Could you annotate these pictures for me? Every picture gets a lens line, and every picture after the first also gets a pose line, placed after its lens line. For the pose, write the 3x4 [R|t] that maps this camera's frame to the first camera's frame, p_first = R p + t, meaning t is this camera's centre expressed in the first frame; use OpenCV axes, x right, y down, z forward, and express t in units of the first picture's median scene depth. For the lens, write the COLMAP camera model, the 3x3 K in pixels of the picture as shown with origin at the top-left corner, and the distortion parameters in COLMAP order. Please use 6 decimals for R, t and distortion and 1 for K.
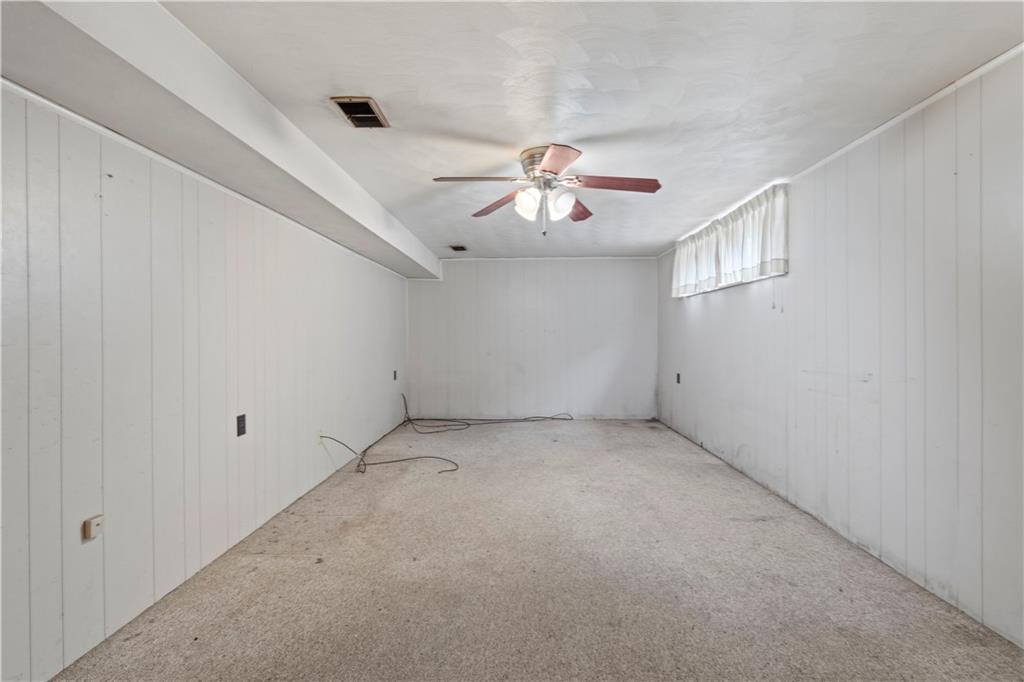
lens RADIAL K [[450.2, 0, 513.1], [0, 450.2, 339.2], [0, 0, 1]] dist [-0.007345, 0.001018]
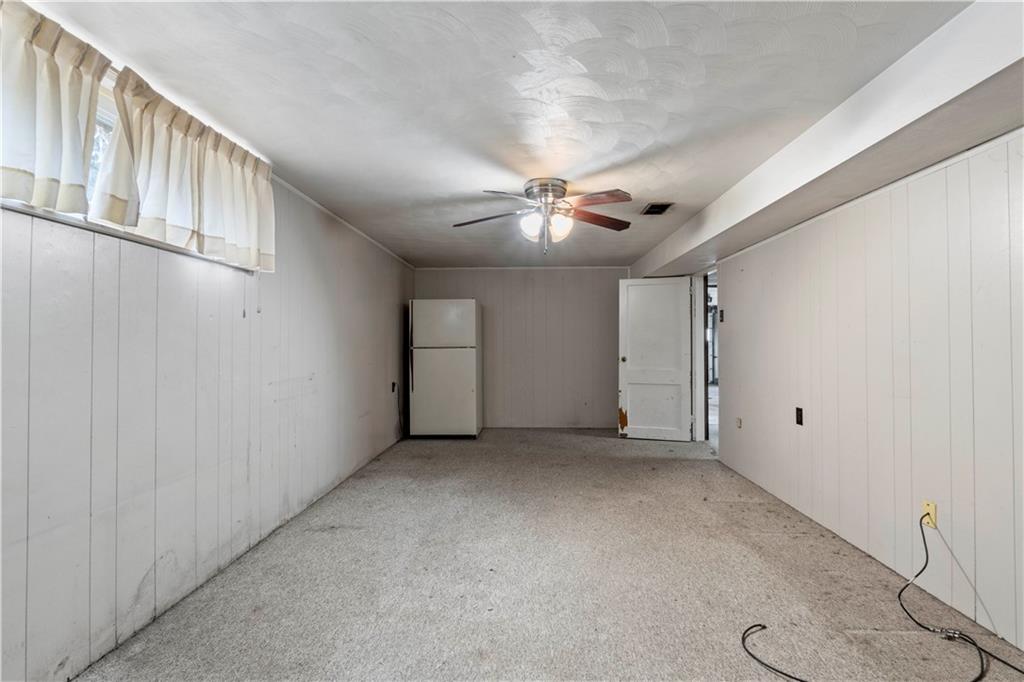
lens RADIAL K [[450.2, 0, 510.3], [0, 450.2, 340.0], [0, 0, 1]] dist [-0.007345, 0.001018]
pose [[-0.999643, 0.007457, 0.025639, 0.129363], [0.007546, 0.999966, 0.003380, -0.021750], [-0.025613, 0.003572, -0.999666, 2.068942]]
